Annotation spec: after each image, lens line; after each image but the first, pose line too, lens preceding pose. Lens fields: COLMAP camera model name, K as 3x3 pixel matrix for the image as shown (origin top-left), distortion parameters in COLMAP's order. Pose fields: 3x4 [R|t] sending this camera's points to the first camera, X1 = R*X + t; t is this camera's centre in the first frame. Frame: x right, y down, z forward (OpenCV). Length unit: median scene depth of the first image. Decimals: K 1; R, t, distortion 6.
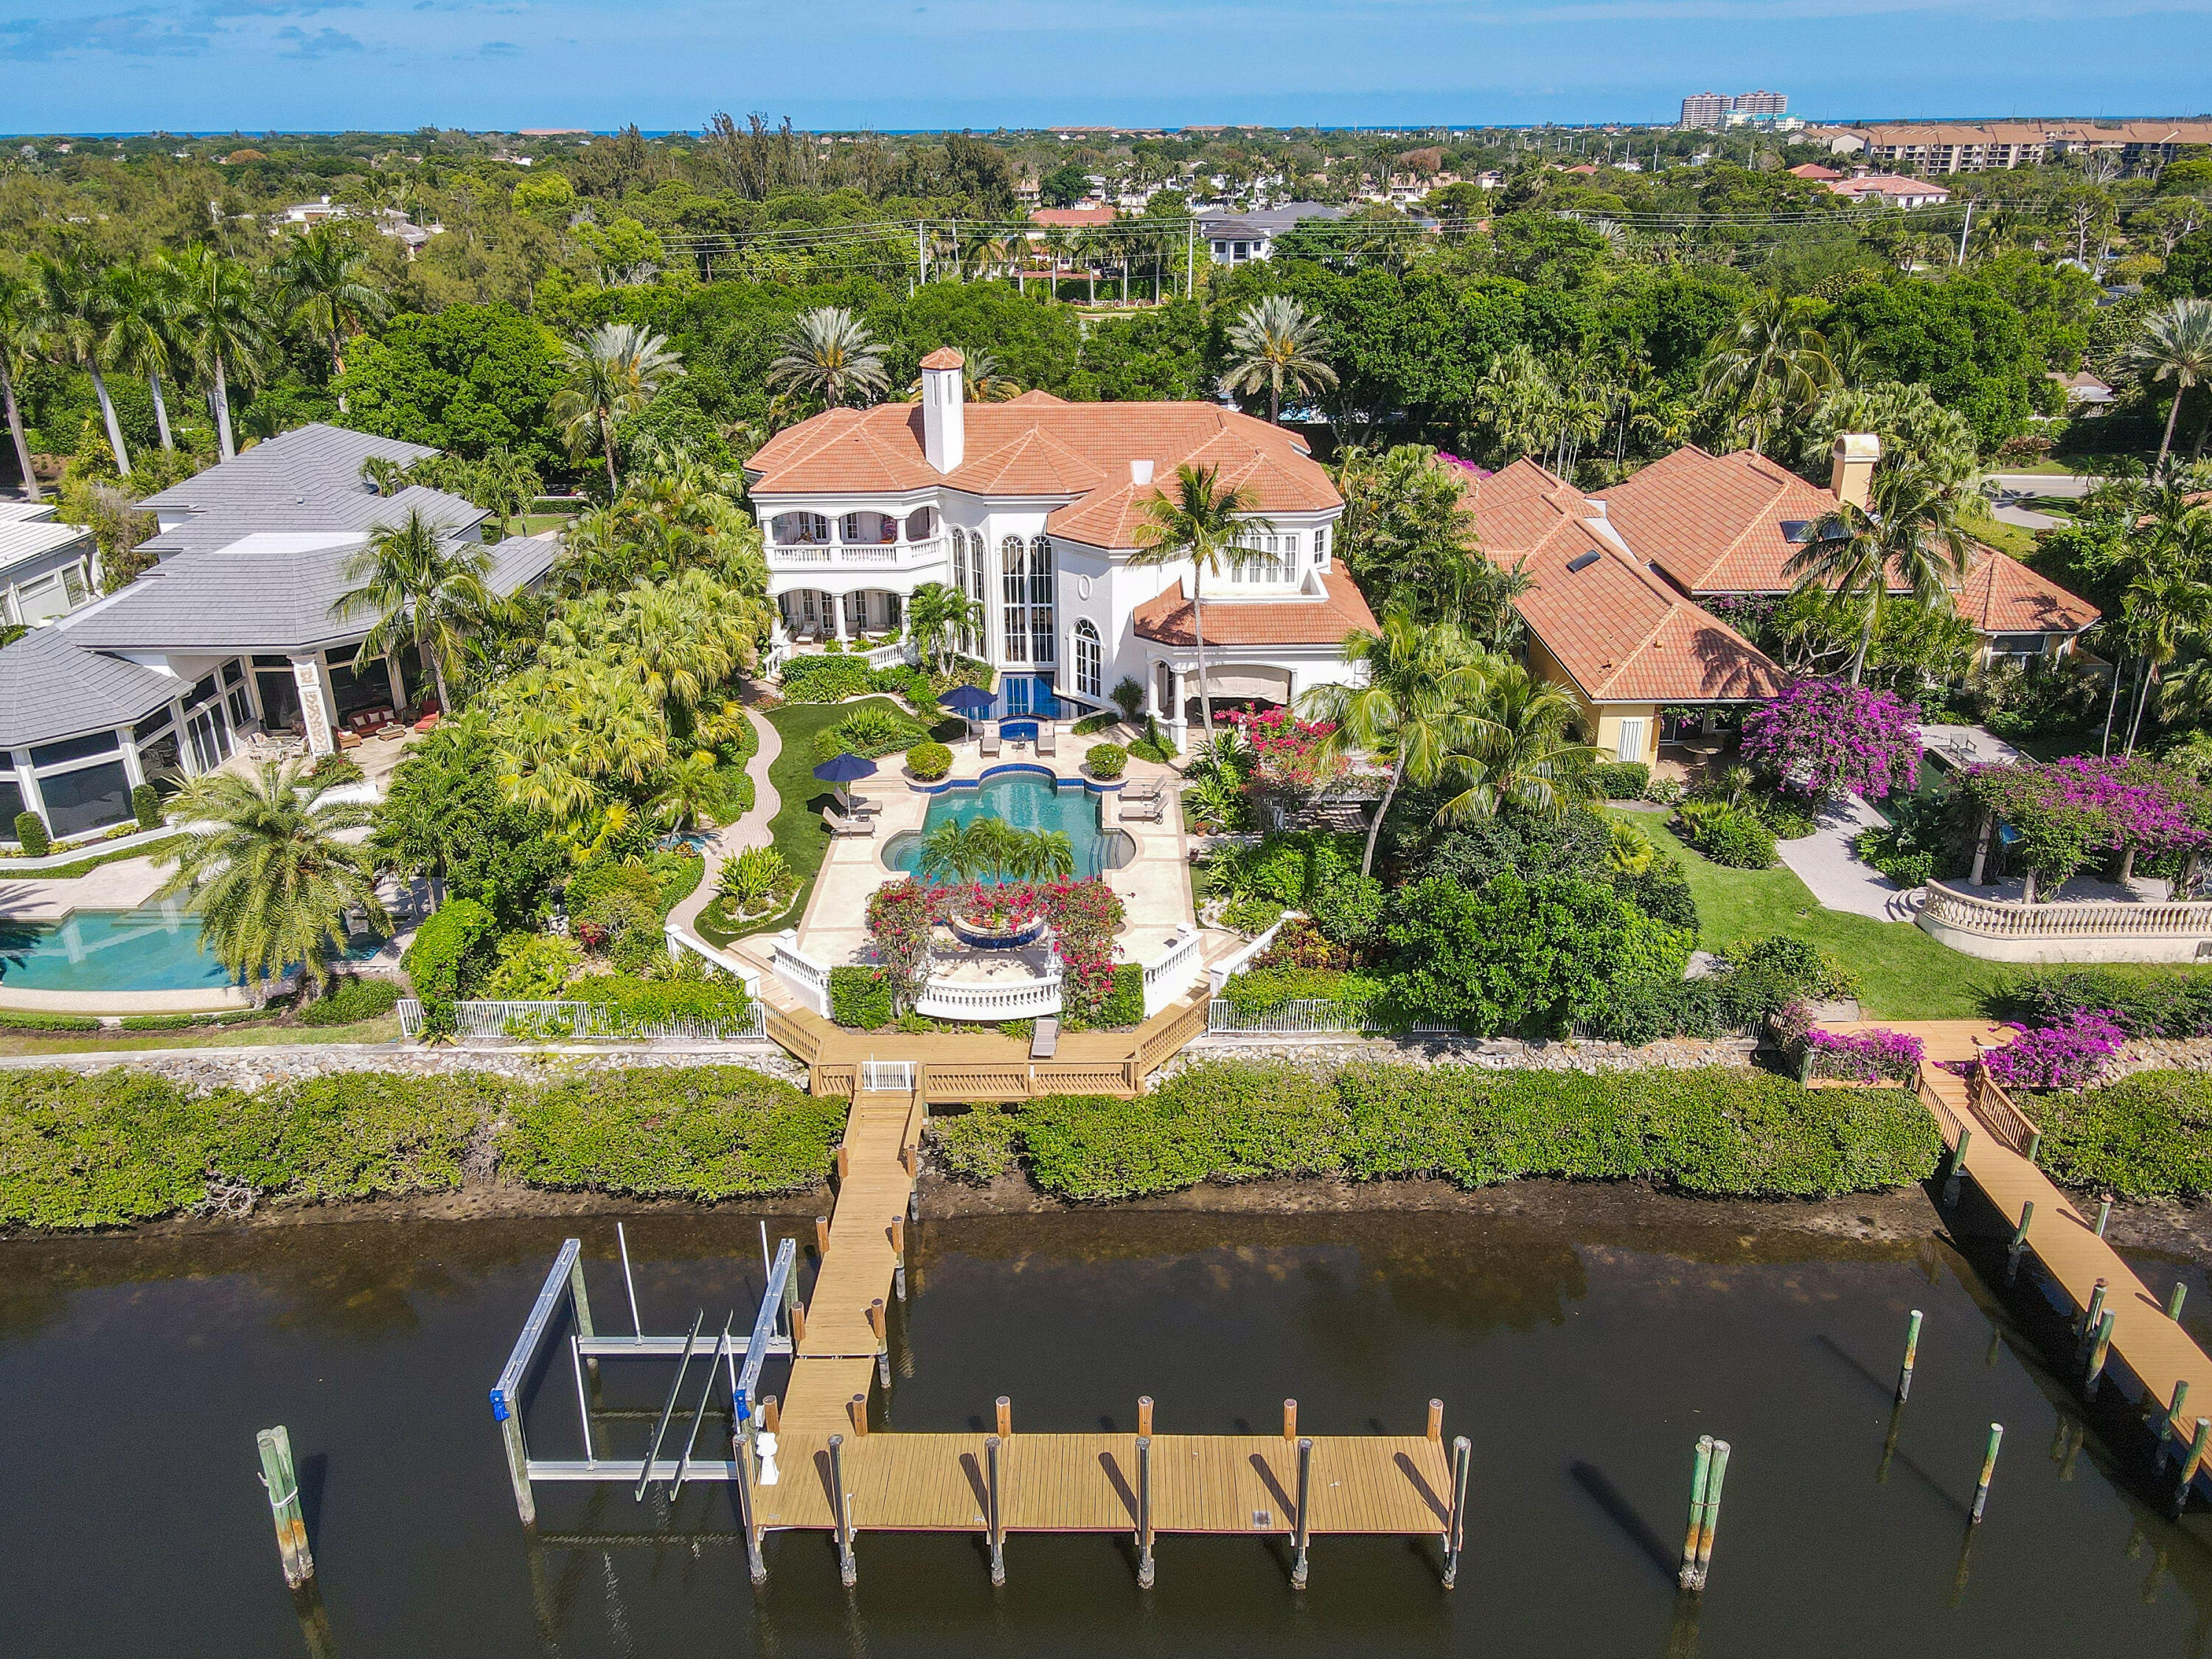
lens RADIAL K [[1582.4, 0, 1106.0], [0, 1582.4, 829.5], [0, 0, 1]] dist [0.001442, -0.000199]
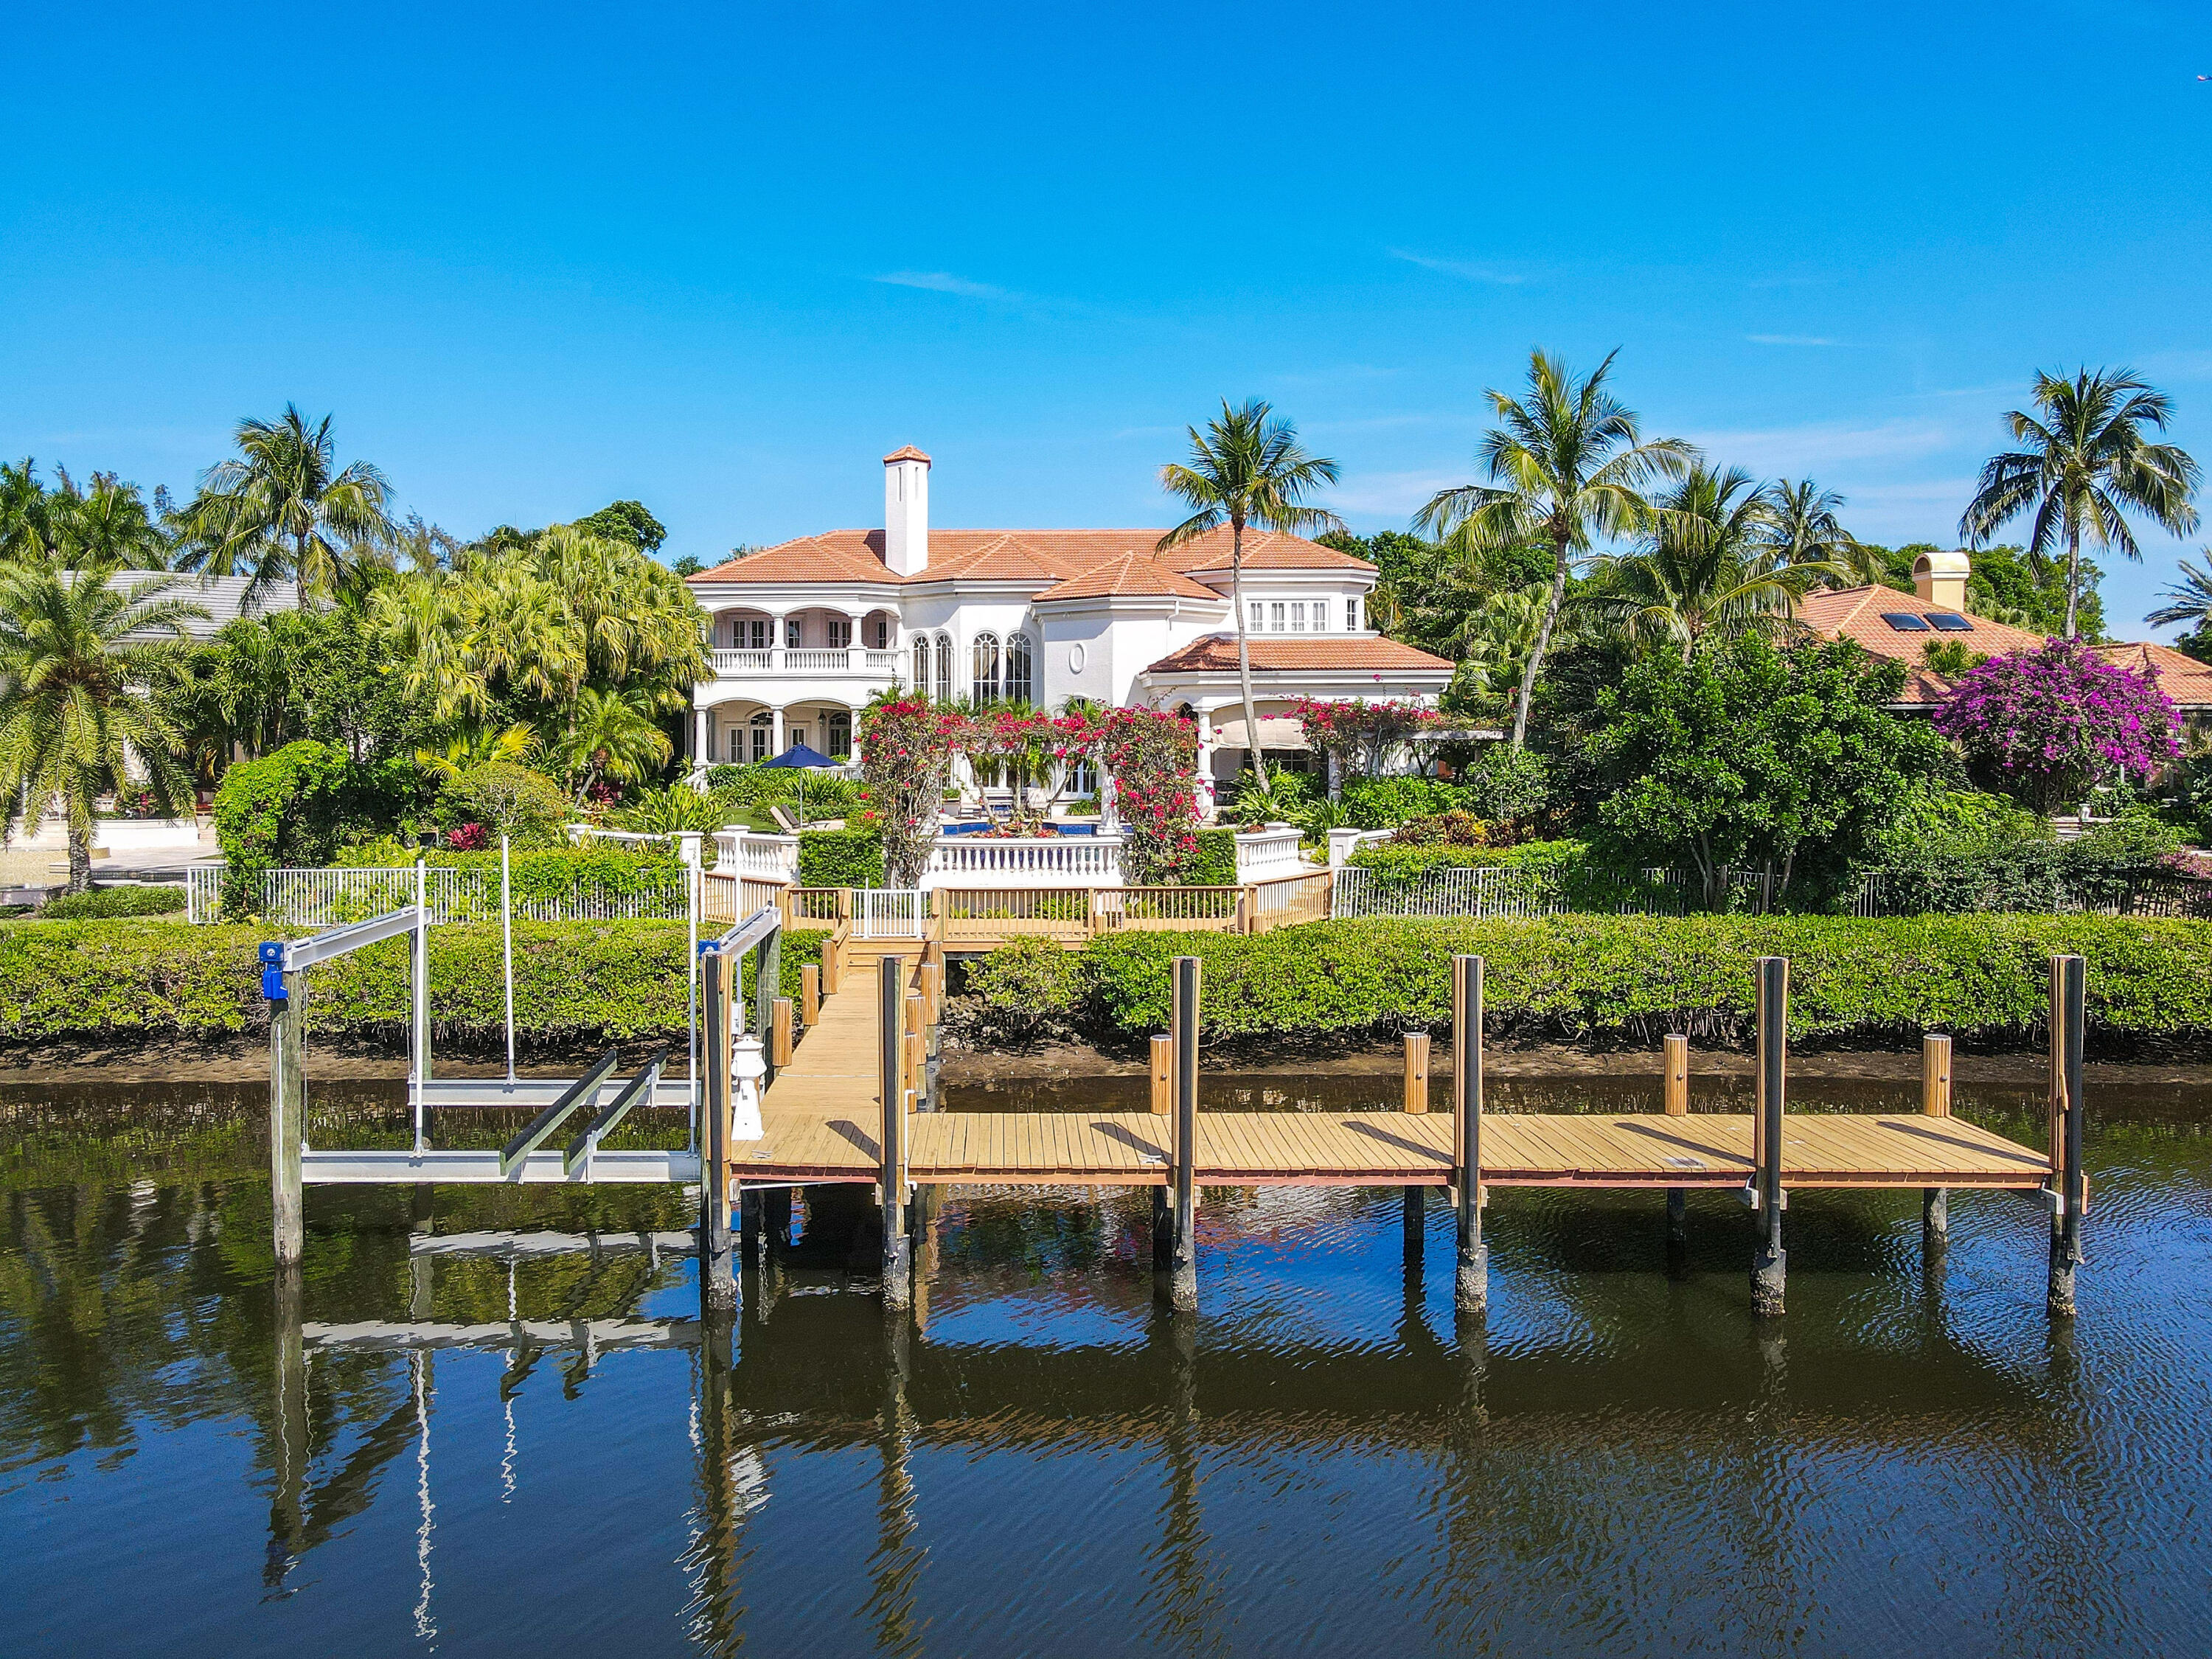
lens RADIAL K [[1659.5, 0, 972.0], [0, 1659.5, 829.6], [0, 0, 1]] dist [0.005637, 0.002017]
pose [[0.999992, 0.002832, -0.002644, -0.089859], [-0.003619, 0.926493, -0.376296, 0.353568], [0.001384, 0.376302, 0.926496, 0.288739]]
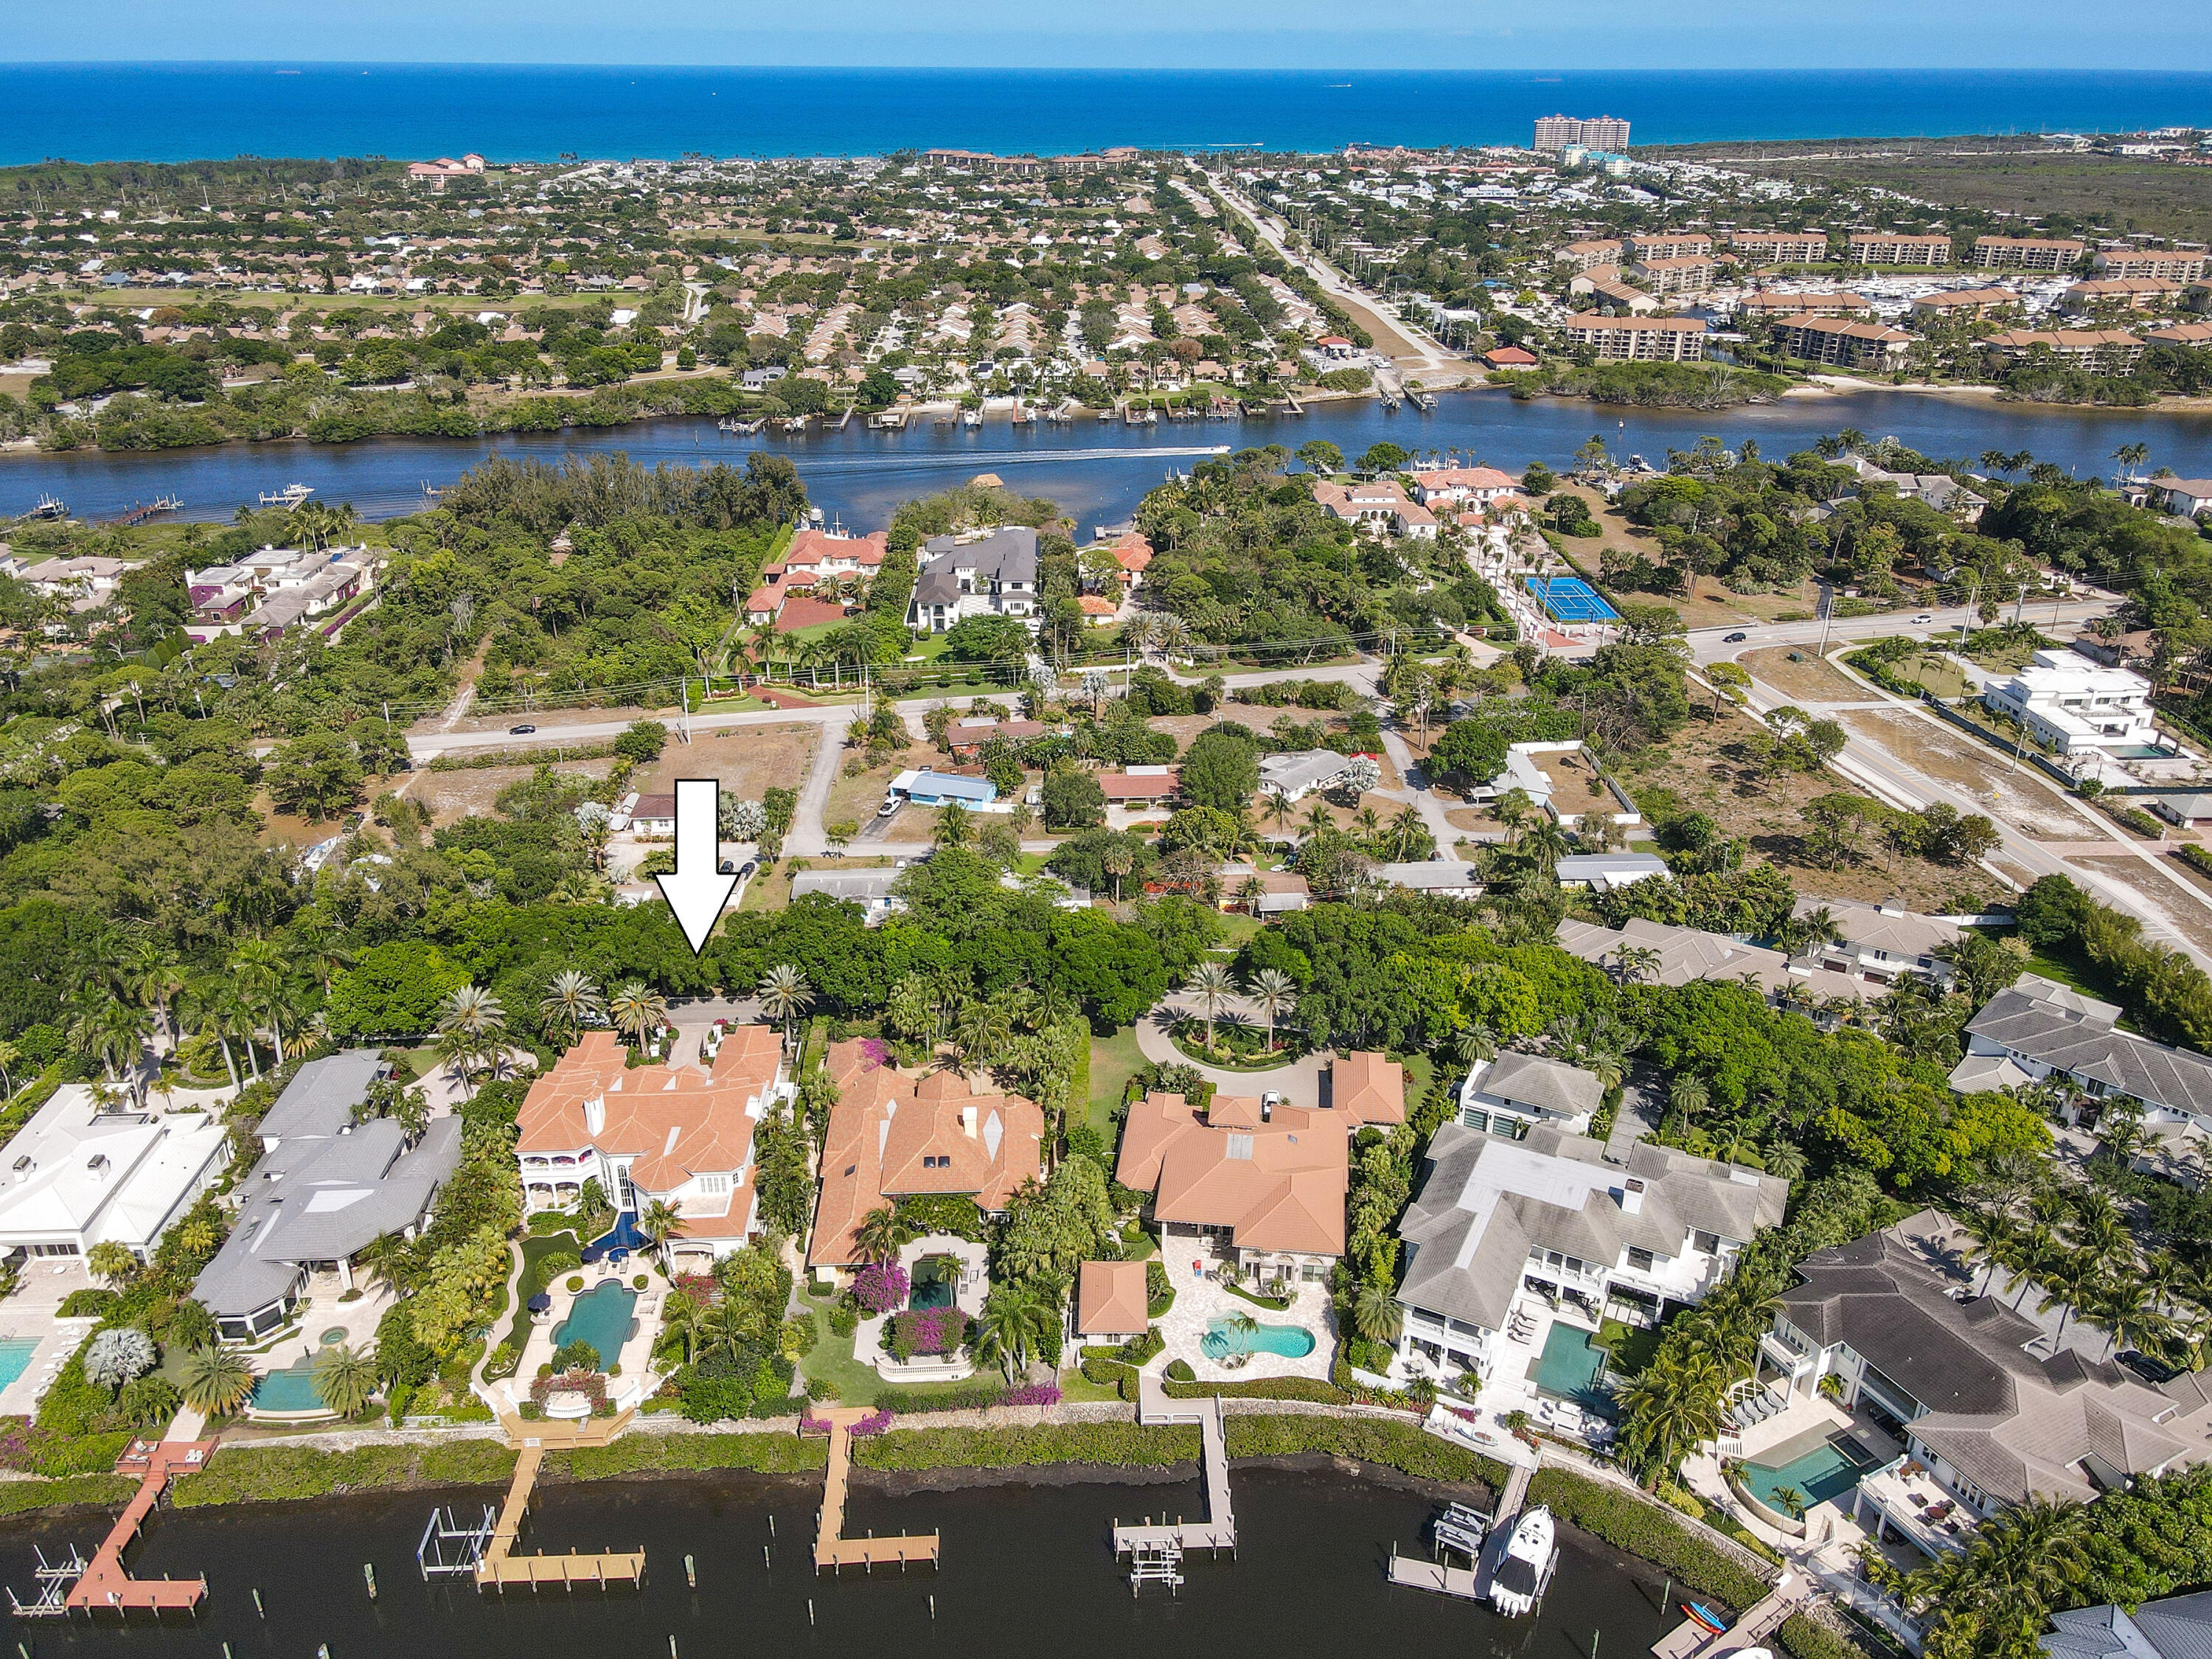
lens RADIAL K [[1518.8, 0, 1058.2], [0, 1518.8, 829.9], [0, 0, 1]] dist [0.005360, 0.003598]
pose [[0.999007, -0.008651, 0.043715, 0.745857], [0.008342, 0.999939, 0.007248, -1.017321], [-0.043775, -0.006876, 0.999018, -2.006367]]
